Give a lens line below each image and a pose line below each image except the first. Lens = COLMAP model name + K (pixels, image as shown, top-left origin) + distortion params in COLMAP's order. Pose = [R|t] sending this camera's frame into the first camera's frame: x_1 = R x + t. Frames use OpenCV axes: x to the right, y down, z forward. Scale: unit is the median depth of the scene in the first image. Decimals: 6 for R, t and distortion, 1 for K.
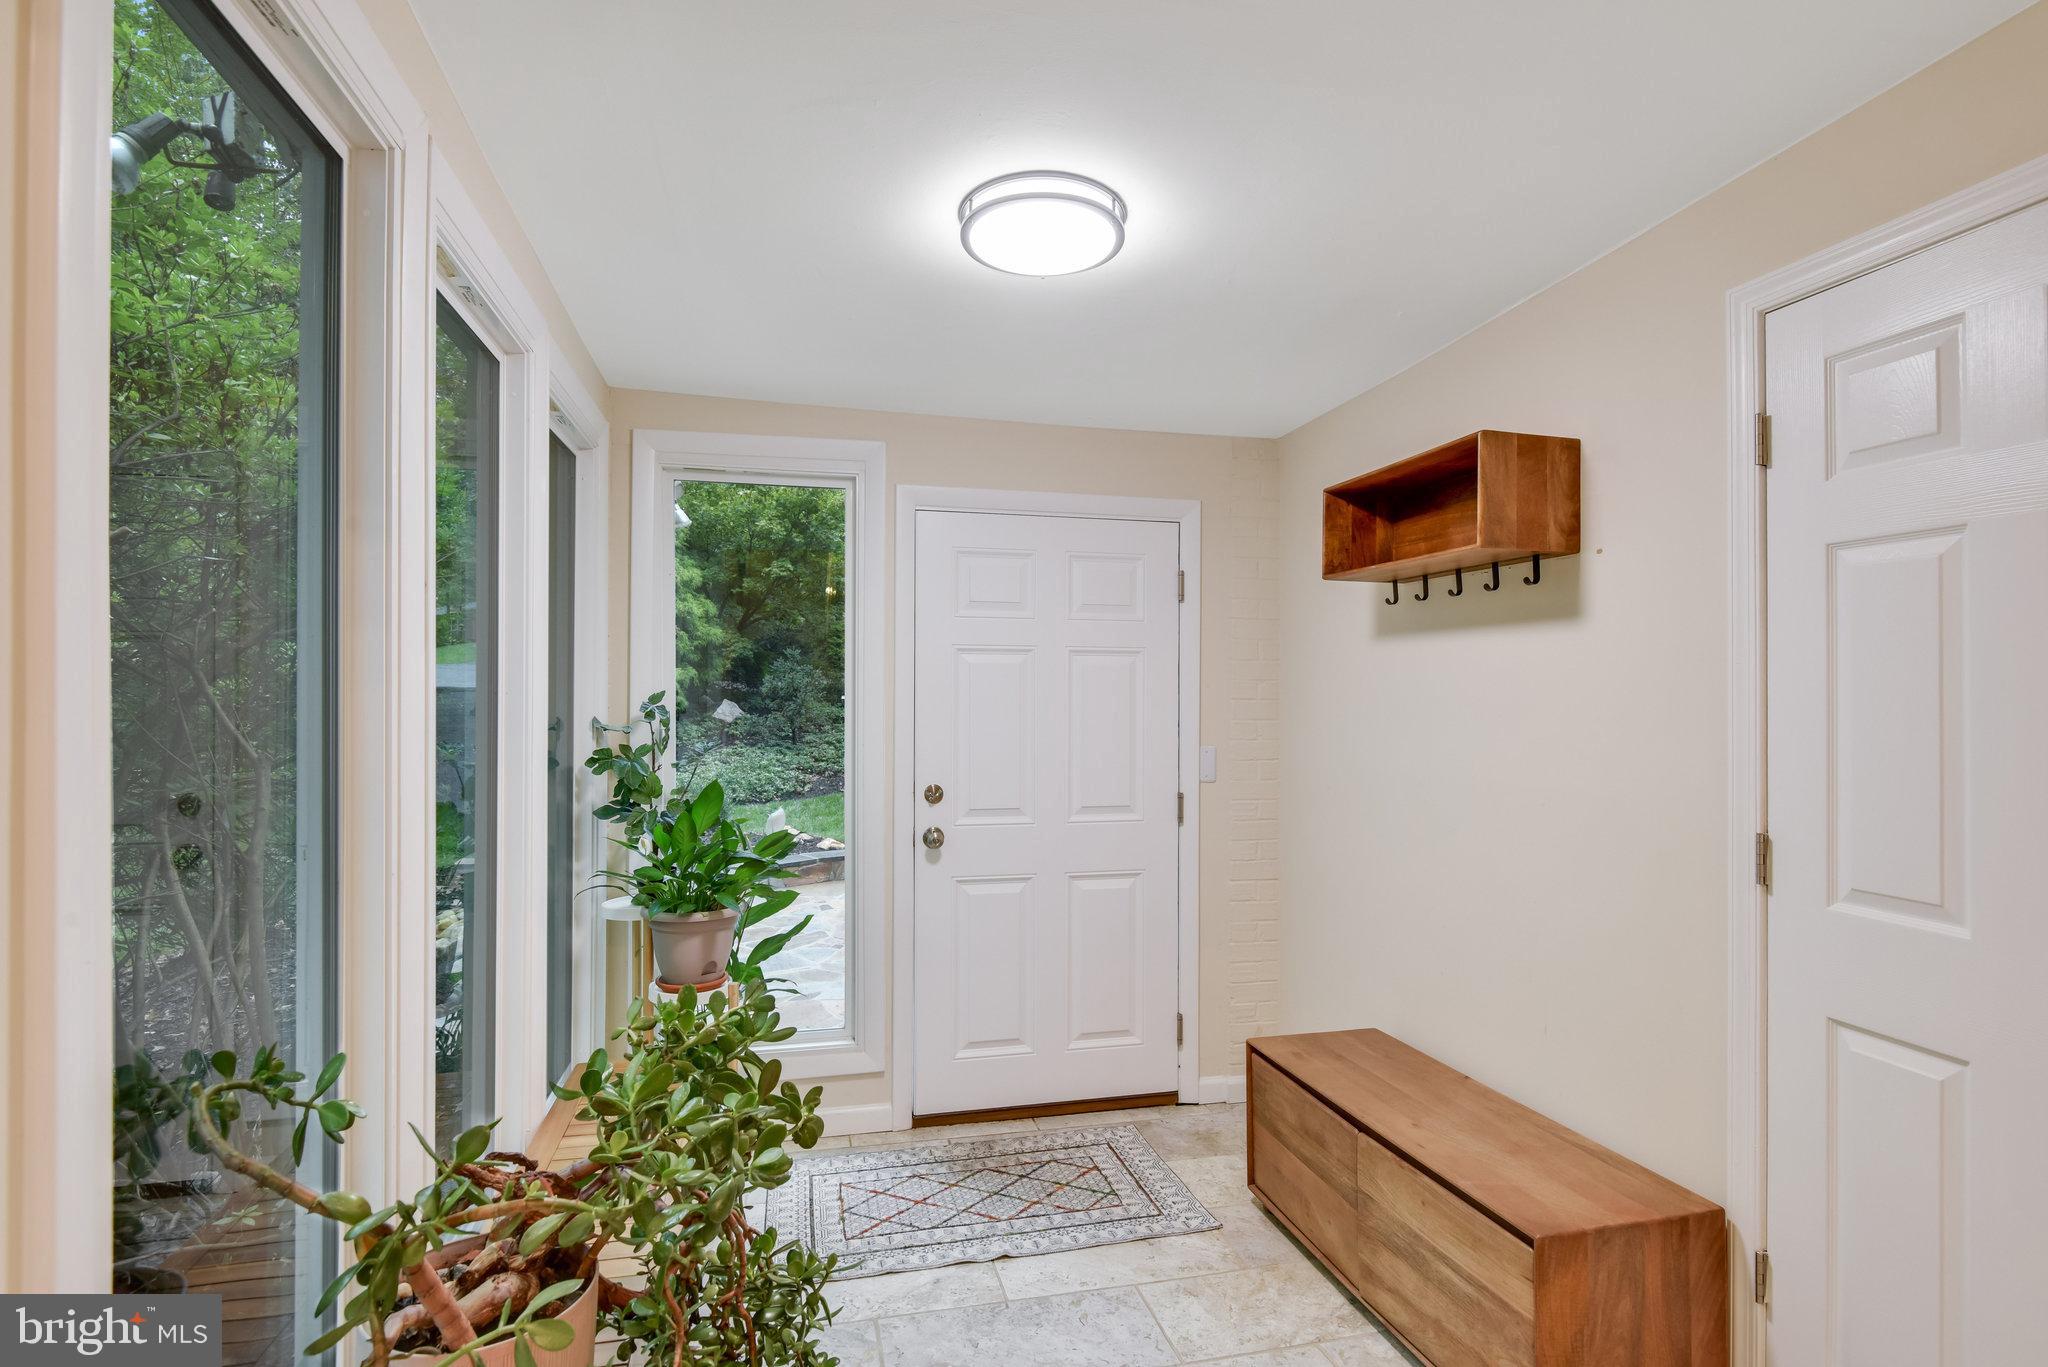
lens RADIAL K [[821.5, 0, 929.8], [0, 821.5, 687.1], [0, 0, 1]] dist [-0.017413, -0.000090]
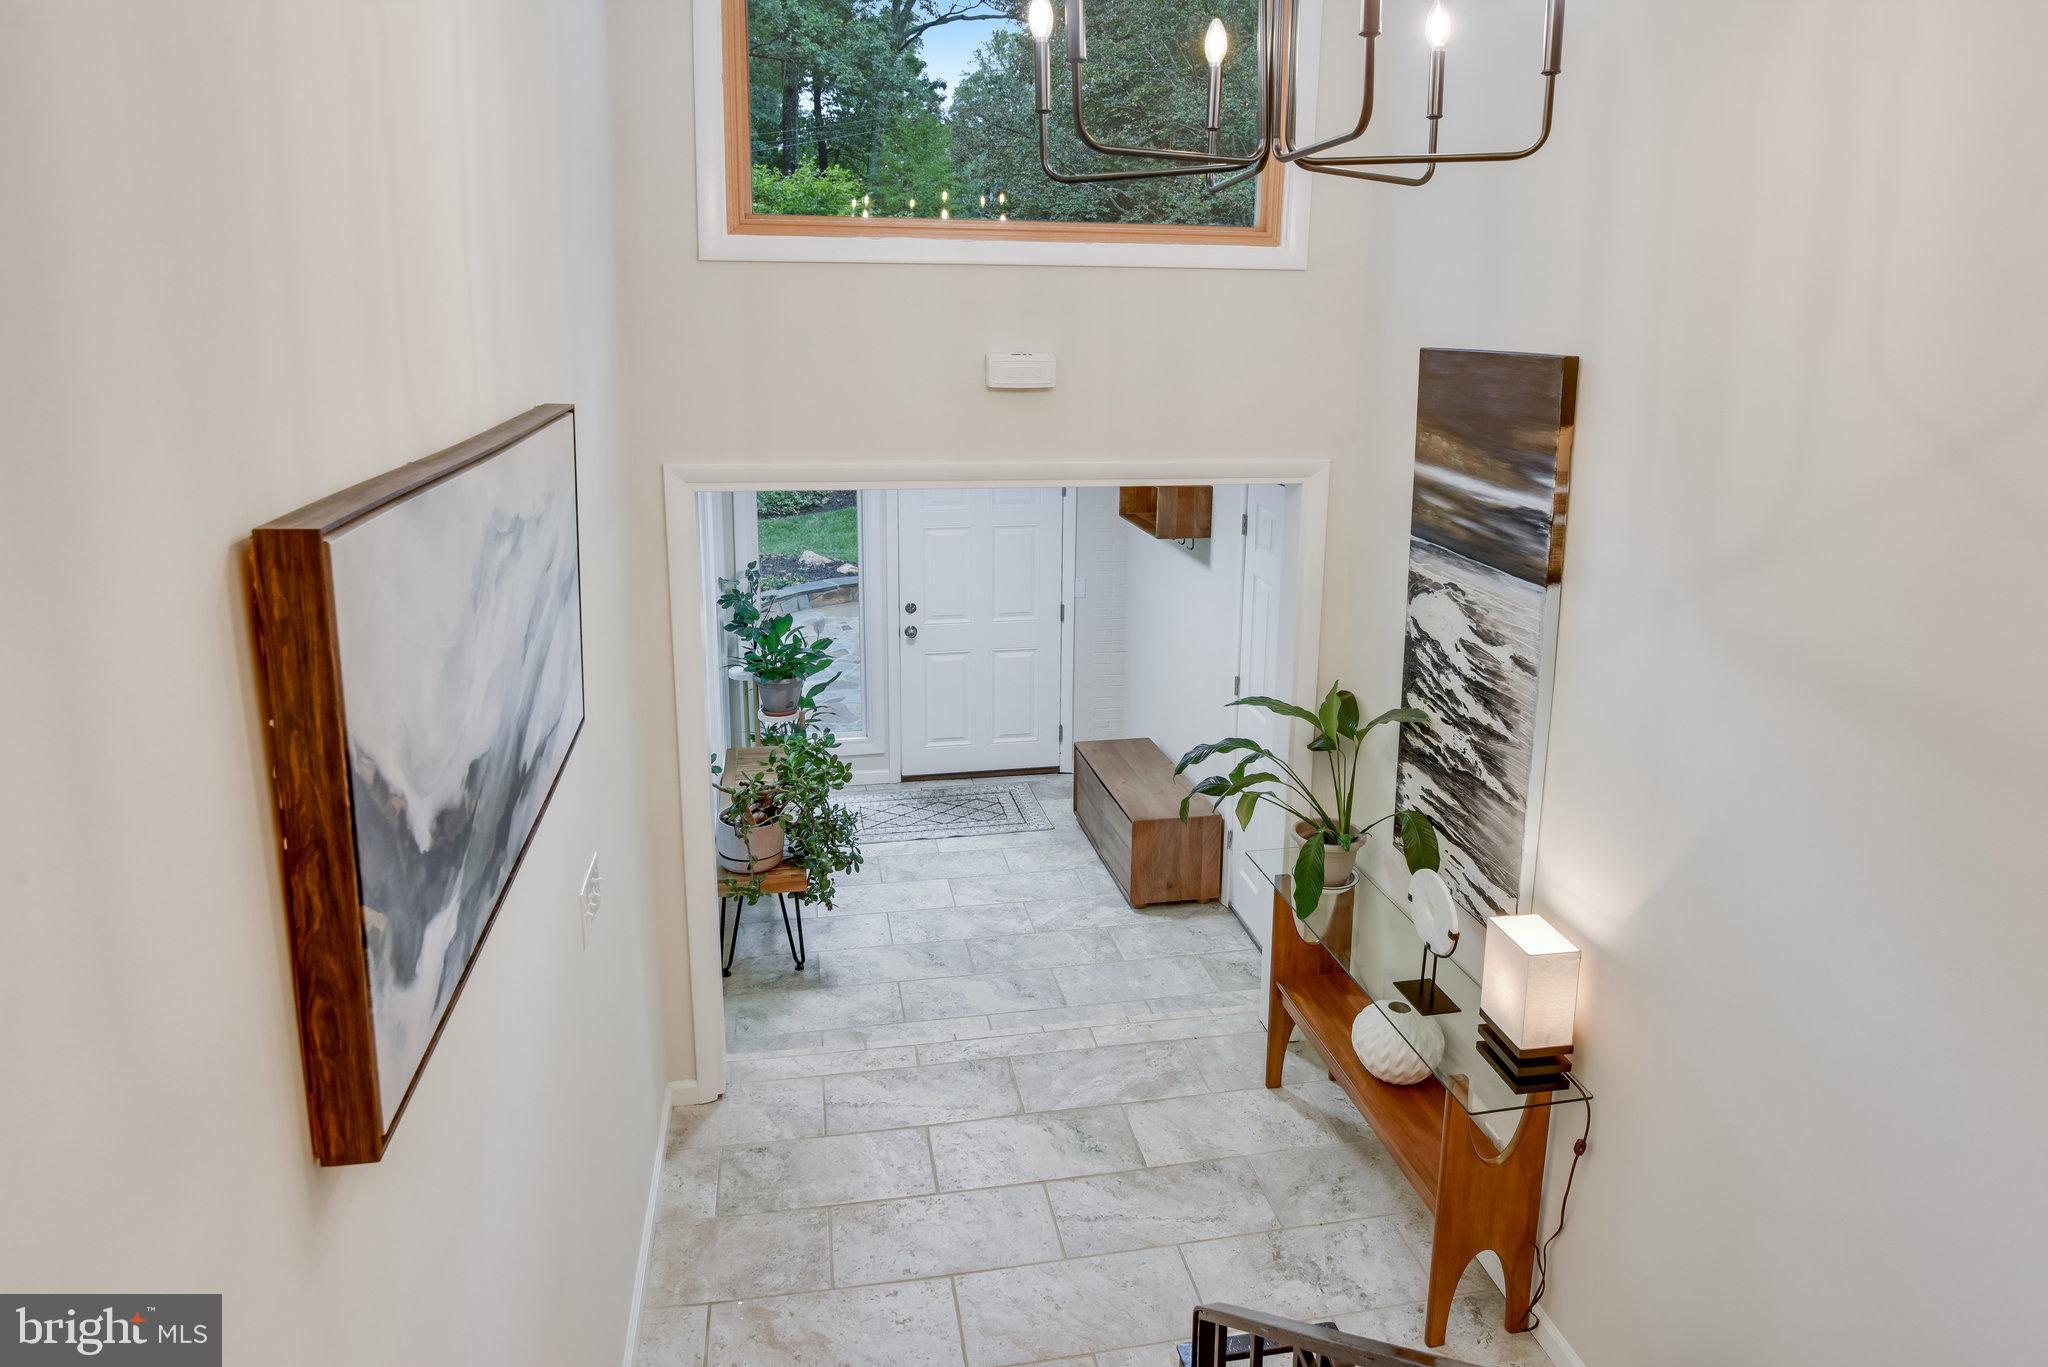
lens RADIAL K [[1004.3, 0, 1020.7], [0, 1004.3, 701.0], [0, 0, 1]] dist [0.000944, -0.000036]
pose [[0.998280, 0.018958, 0.055473, 0.142369], [-0.038992, 0.921332, 0.386817, -0.599160], [-0.043776, -0.388315, 0.920486, -1.193418]]
